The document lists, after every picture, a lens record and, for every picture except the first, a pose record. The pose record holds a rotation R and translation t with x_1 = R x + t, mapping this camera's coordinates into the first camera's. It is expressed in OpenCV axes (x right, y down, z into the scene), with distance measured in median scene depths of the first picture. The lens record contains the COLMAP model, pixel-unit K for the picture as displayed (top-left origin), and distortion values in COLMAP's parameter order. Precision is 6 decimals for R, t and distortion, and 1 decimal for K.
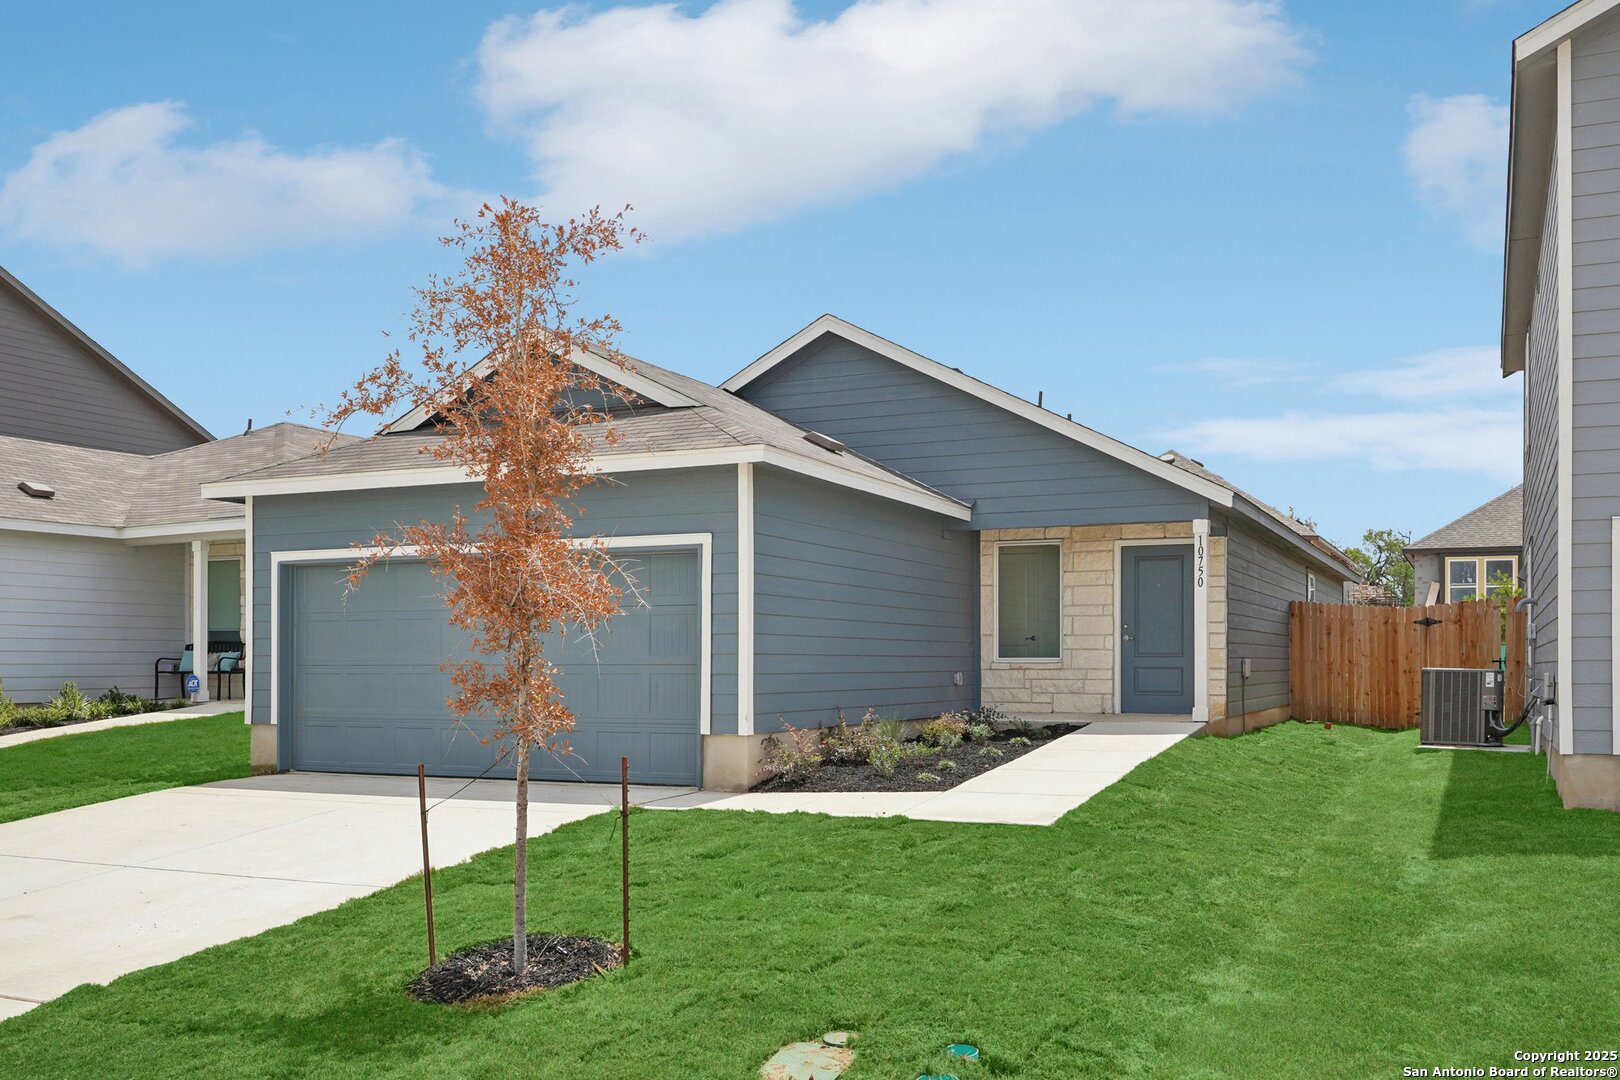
lens RADIAL K [[1441.5, 0, 815.3], [0, 1441.5, 662.5], [0, 0, 1]] dist [-0.004296, -0.003695]
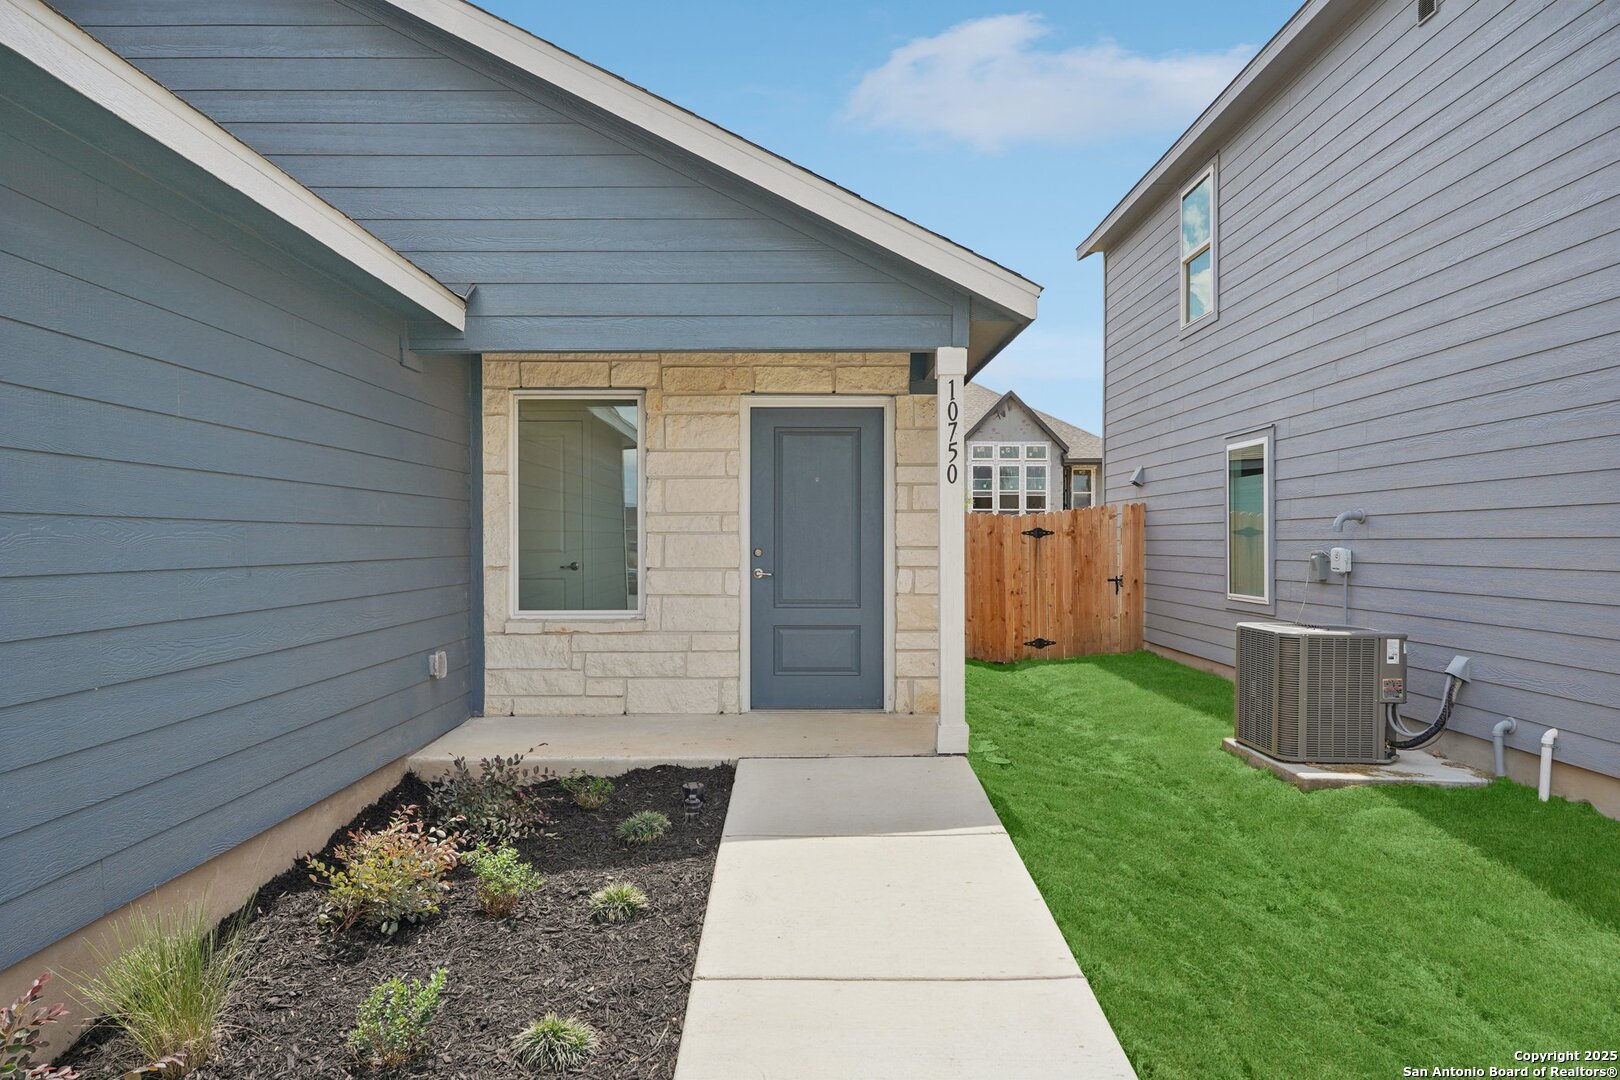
lens RADIAL K [[1025.5, 0, 810.0], [0, 1025.5, 540.0], [0, 0, 1]] dist [-0.000995, -0.001161]
pose [[0.903825, -0.001276, 0.427901, 0.065583], [0.001084, 0.999999, 0.000694, -0.030368], [-0.427902, -0.000163, 0.903825, 0.641542]]
